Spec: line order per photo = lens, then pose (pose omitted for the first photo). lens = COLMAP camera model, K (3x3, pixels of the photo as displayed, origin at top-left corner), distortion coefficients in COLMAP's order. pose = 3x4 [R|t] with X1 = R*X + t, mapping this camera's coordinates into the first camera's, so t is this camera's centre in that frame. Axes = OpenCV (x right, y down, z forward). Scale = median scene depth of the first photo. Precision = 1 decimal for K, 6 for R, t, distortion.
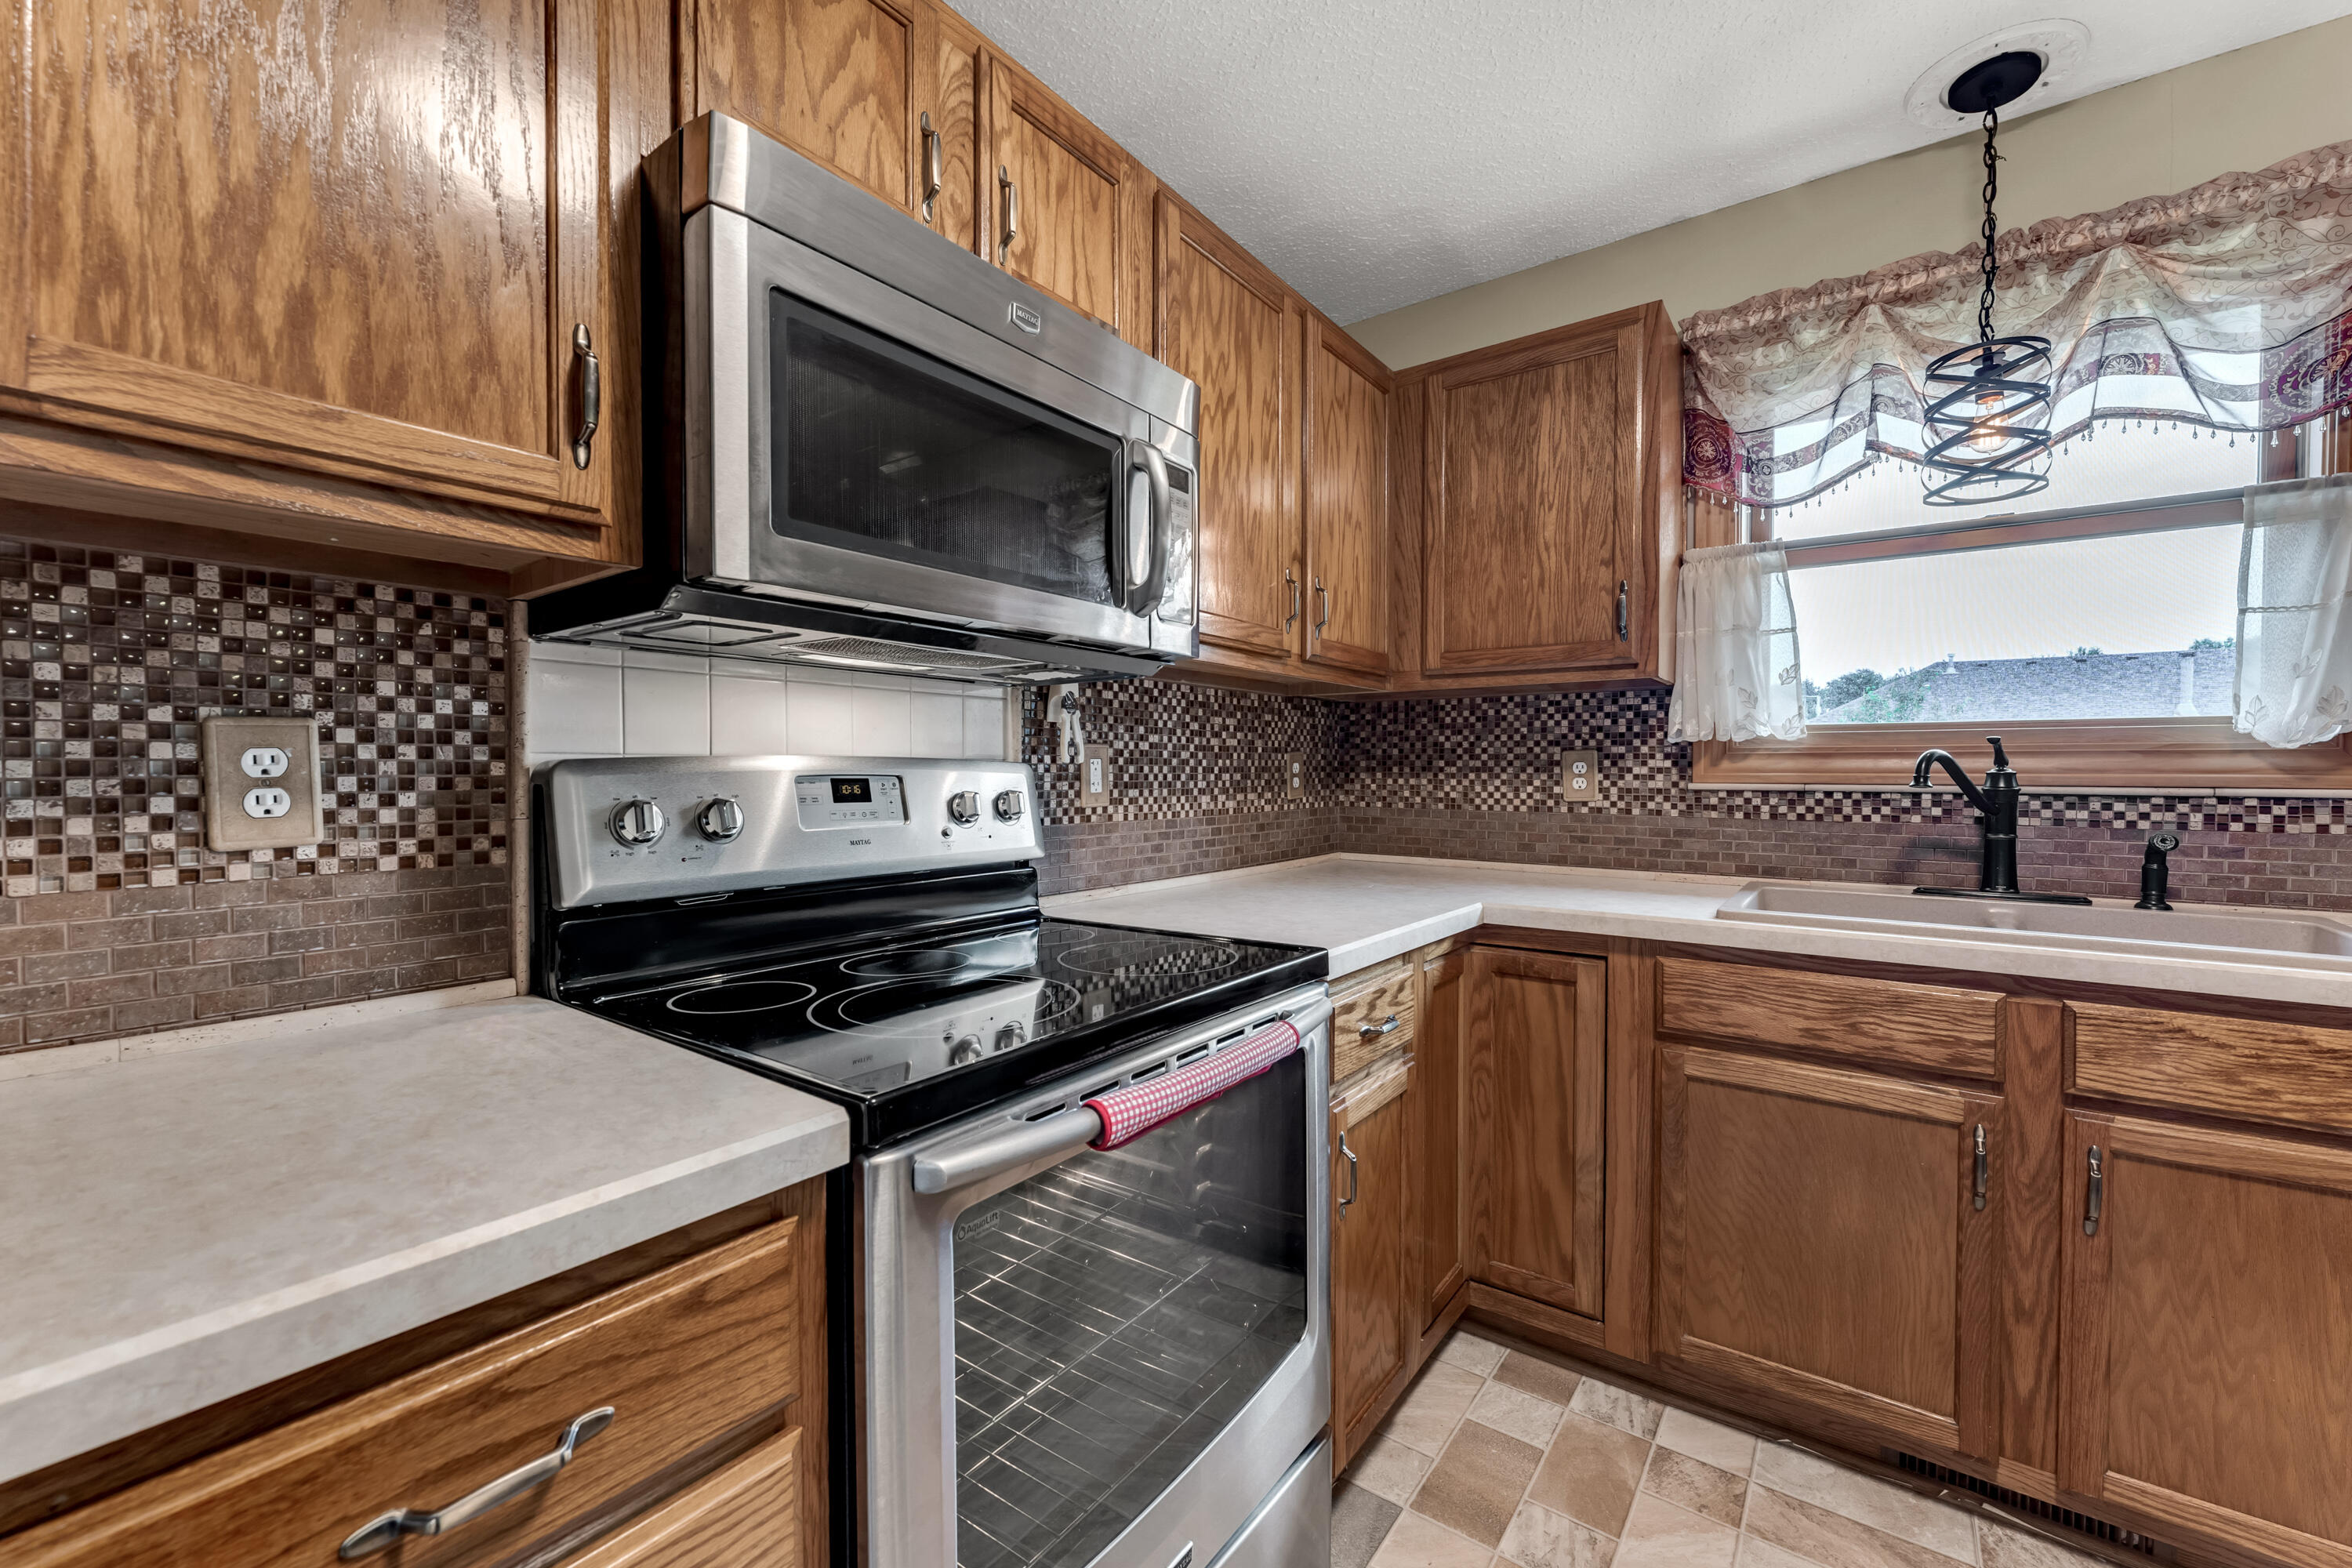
lens RADIAL K [[948.2, 0, 1176.0], [0, 948.2, 784.0], [0, 0, 1]] dist [-0.000098, 0.000257]
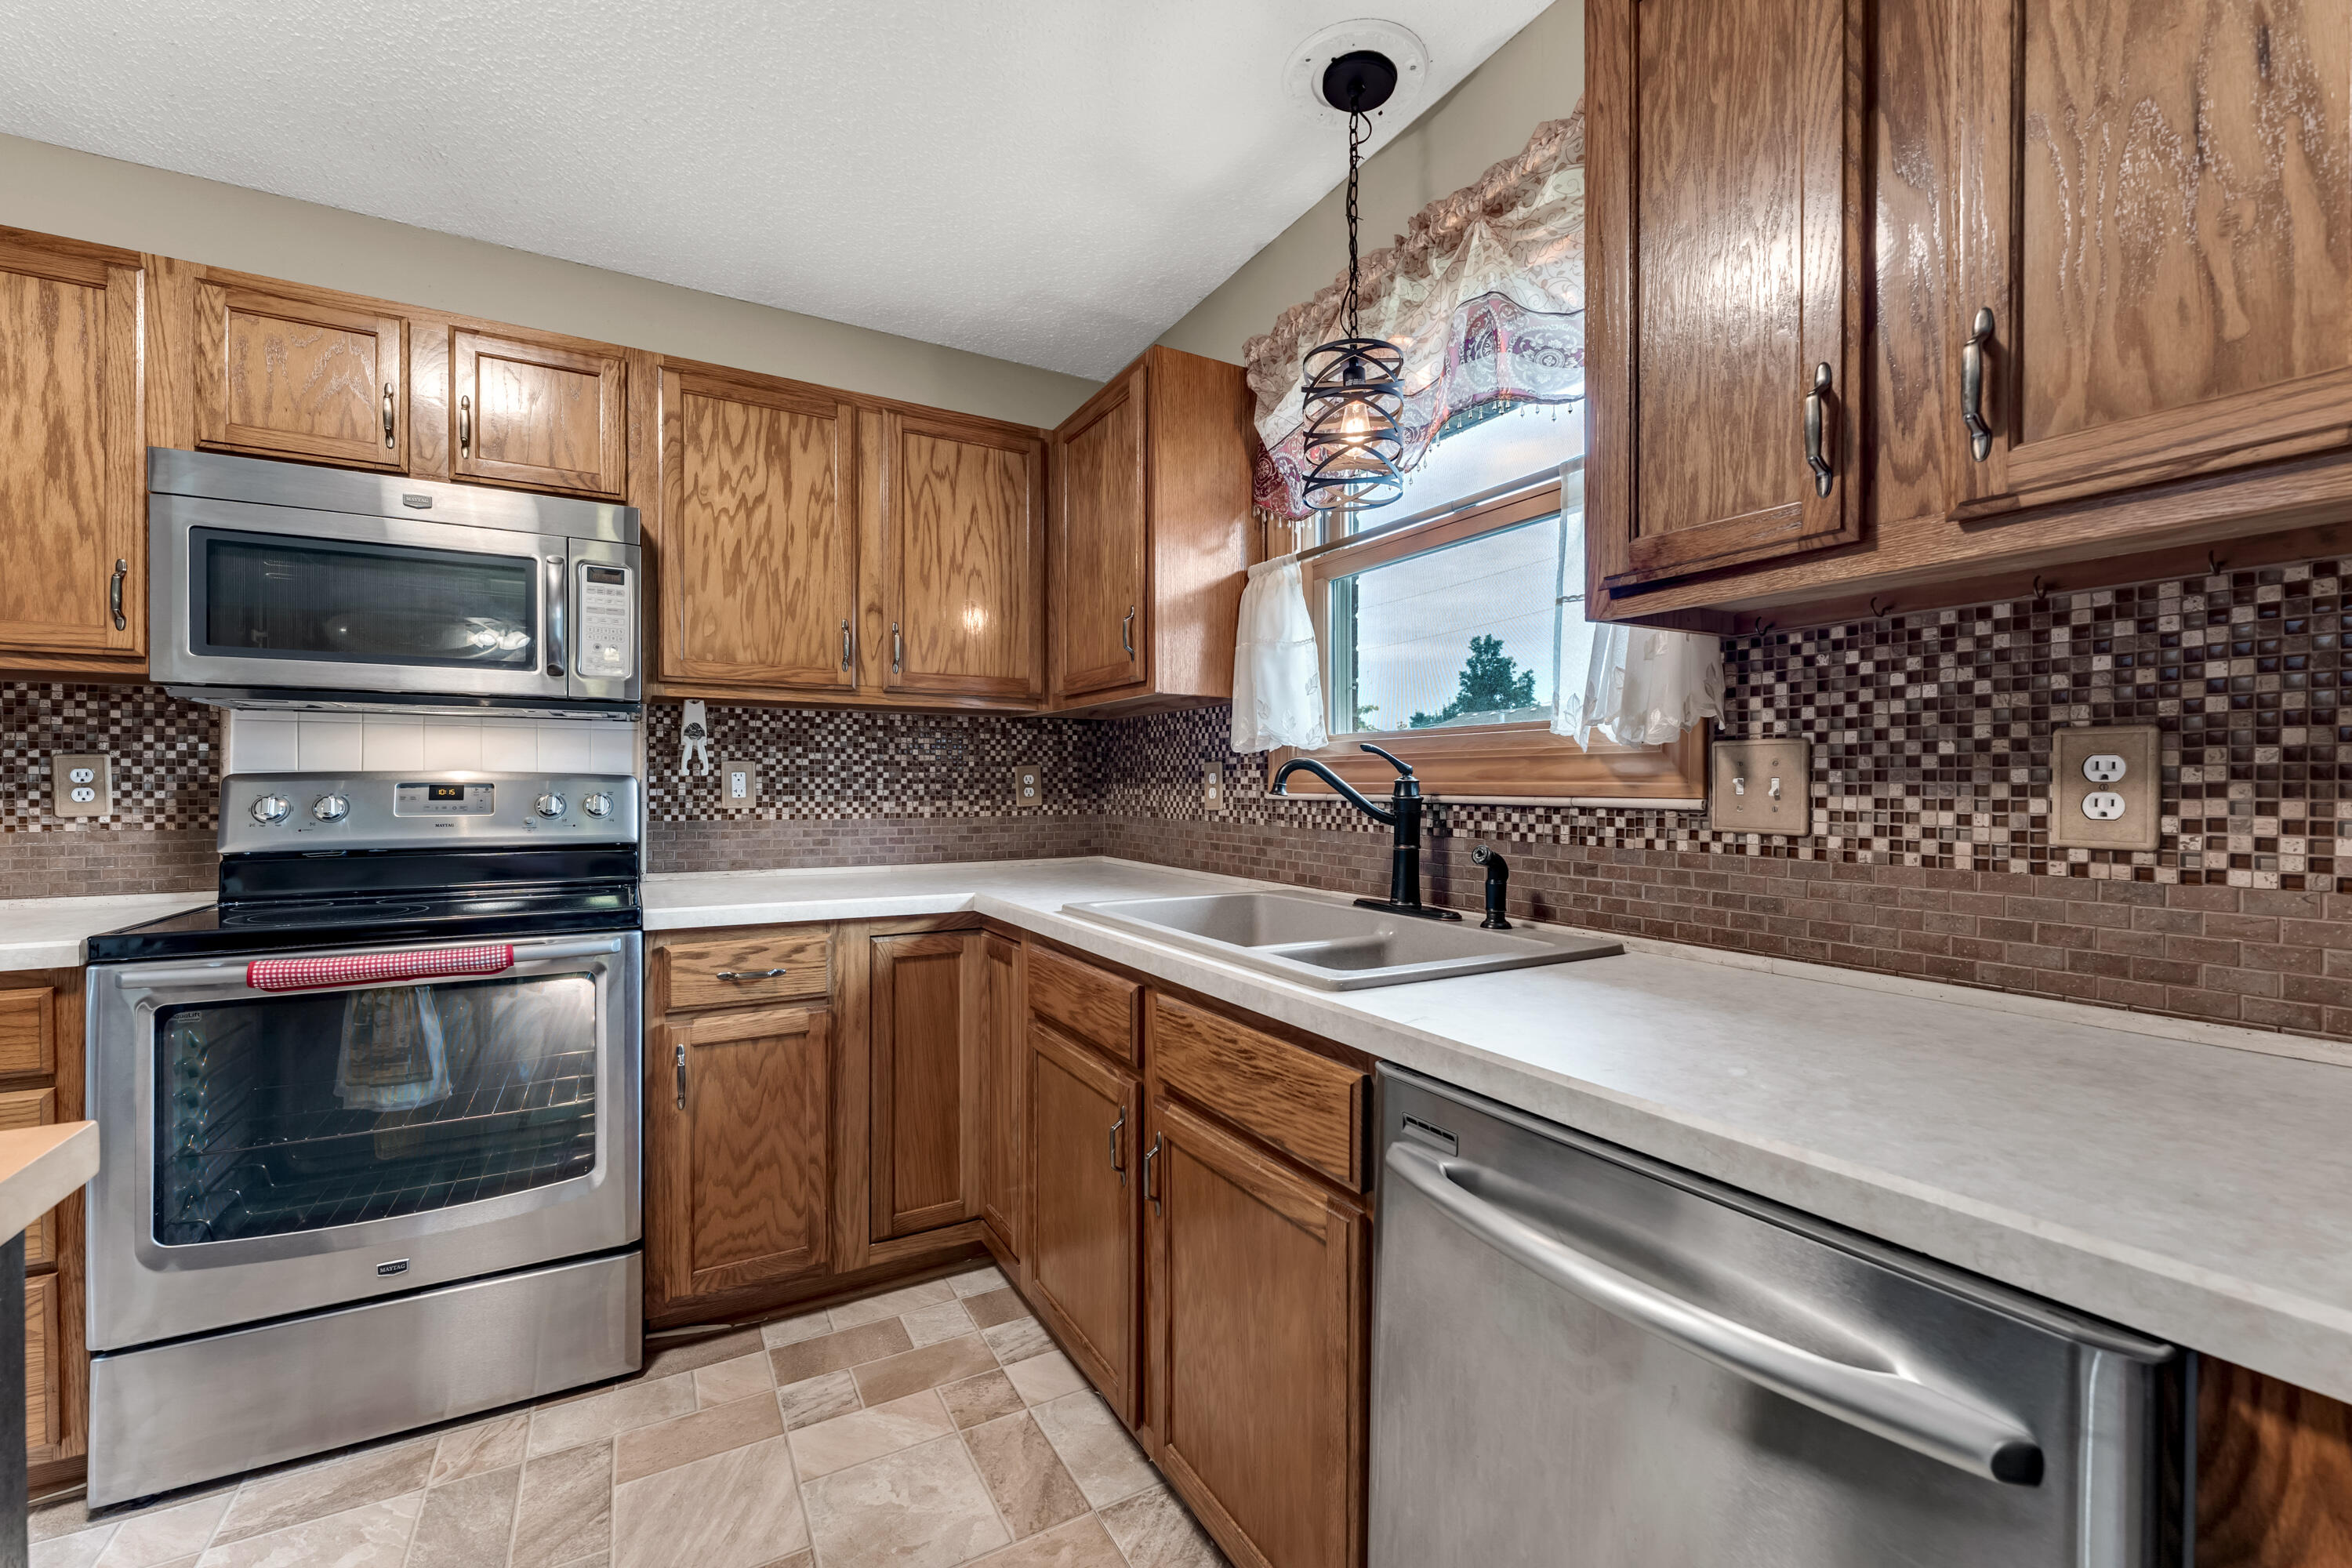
lens RADIAL K [[953.8, 0, 1171.0], [0, 953.8, 789.8], [0, 0, 1]] dist [-0.000099, 0.000020]
pose [[0.915352, 0.001522, -0.402653, 1.045937], [-0.005666, 0.999943, -0.009102, 0.007234], [0.402616, 0.010613, 0.915308, 0.019273]]
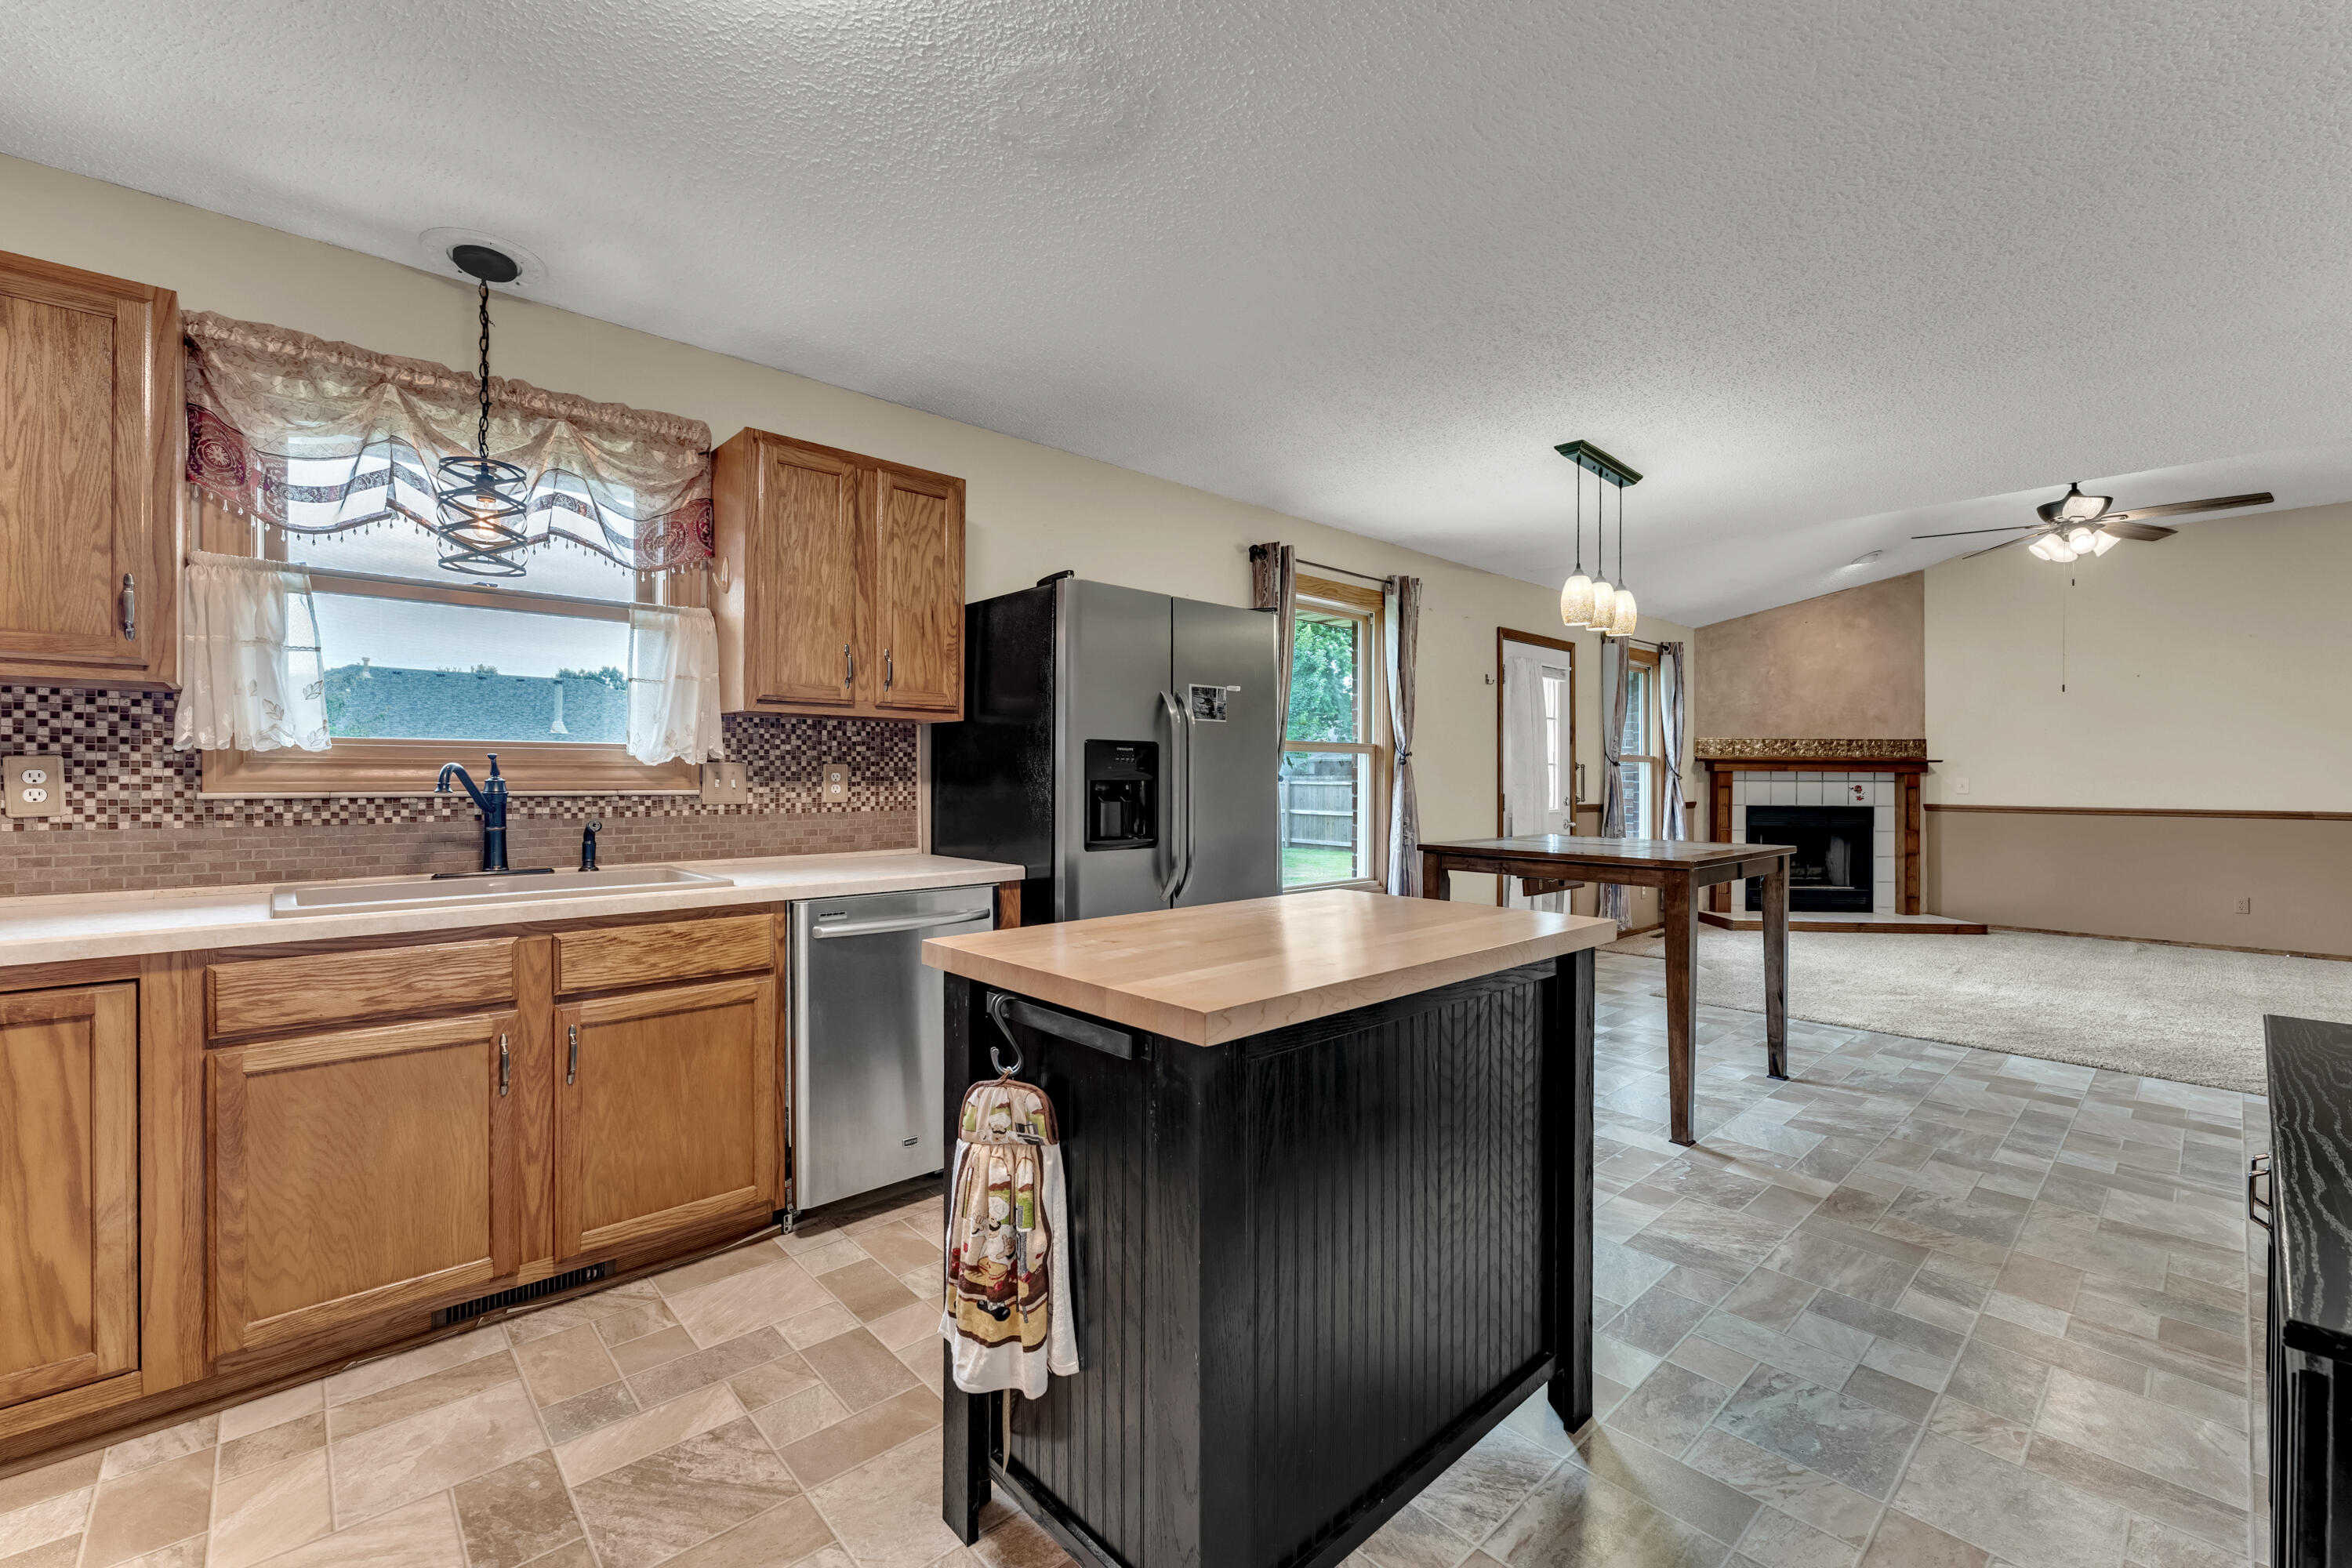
lens RADIAL K [[962.8, 0, 1163.4], [0, 962.8, 781.9], [0, 0, 1]] dist [-0.003304, -0.000359]
pose [[0.190629, -0.006030, 0.981644, -0.274669], [0.014090, 0.999895, 0.003406, -0.001656], [-0.981561, 0.013182, 0.190694, -0.176570]]
